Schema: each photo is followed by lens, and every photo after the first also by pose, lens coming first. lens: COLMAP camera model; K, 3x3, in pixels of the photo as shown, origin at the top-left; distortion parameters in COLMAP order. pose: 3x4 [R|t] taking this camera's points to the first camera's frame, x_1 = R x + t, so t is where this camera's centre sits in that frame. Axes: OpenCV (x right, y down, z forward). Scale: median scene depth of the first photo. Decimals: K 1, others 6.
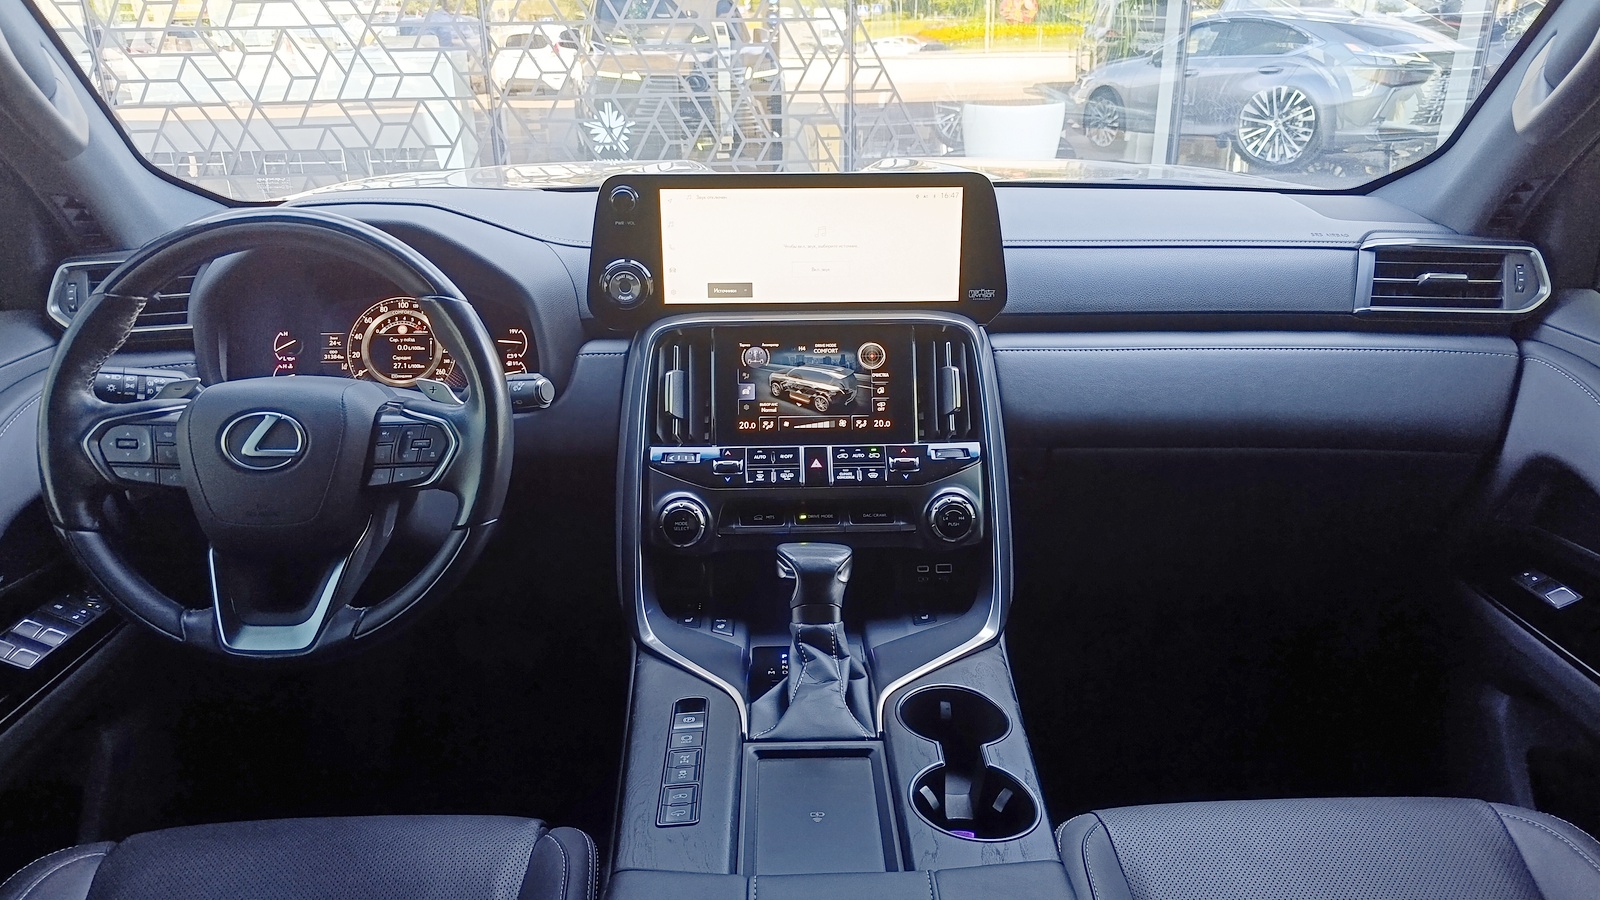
lens RADIAL K [[1058.4, 0, 800.0], [0, 1058.4, 450.0], [0, 0, 1]] dist [0.005385, -0.032307]
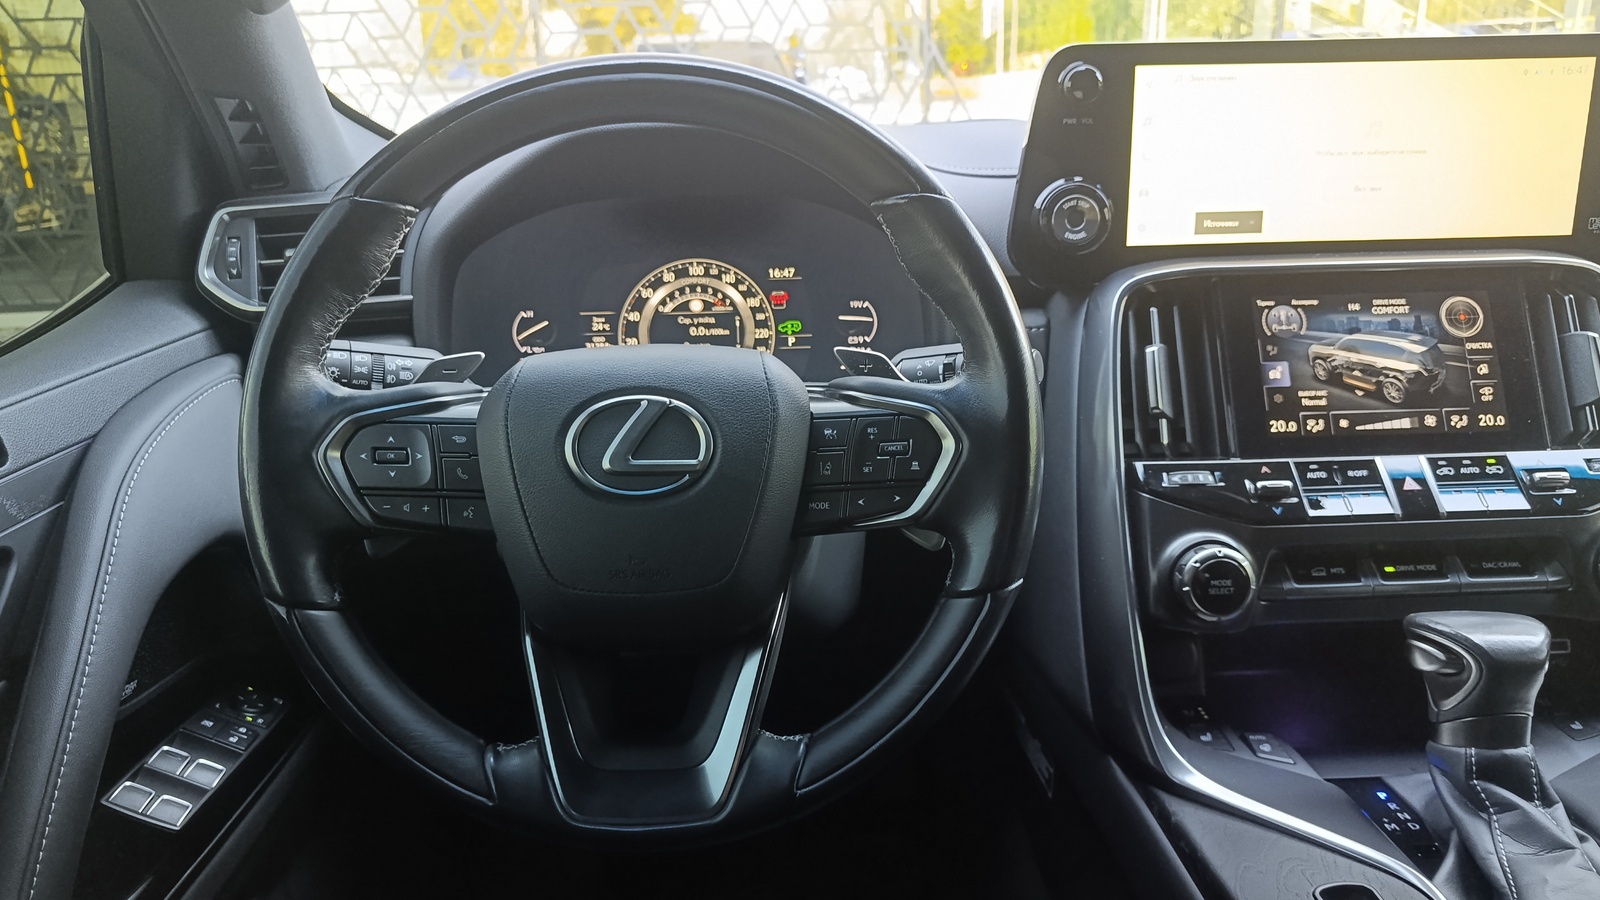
lens RADIAL K [[1093.8, 0, 800.0], [0, 1093.8, 450.0], [0, 0, 1]] dist [0.040223, -0.096675]
pose [[0.999203, -0.018042, -0.035618, -0.314487], [0.016092, 0.998395, -0.054296, 0.021944], [0.036540, 0.053679, 0.997889, 0.327727]]
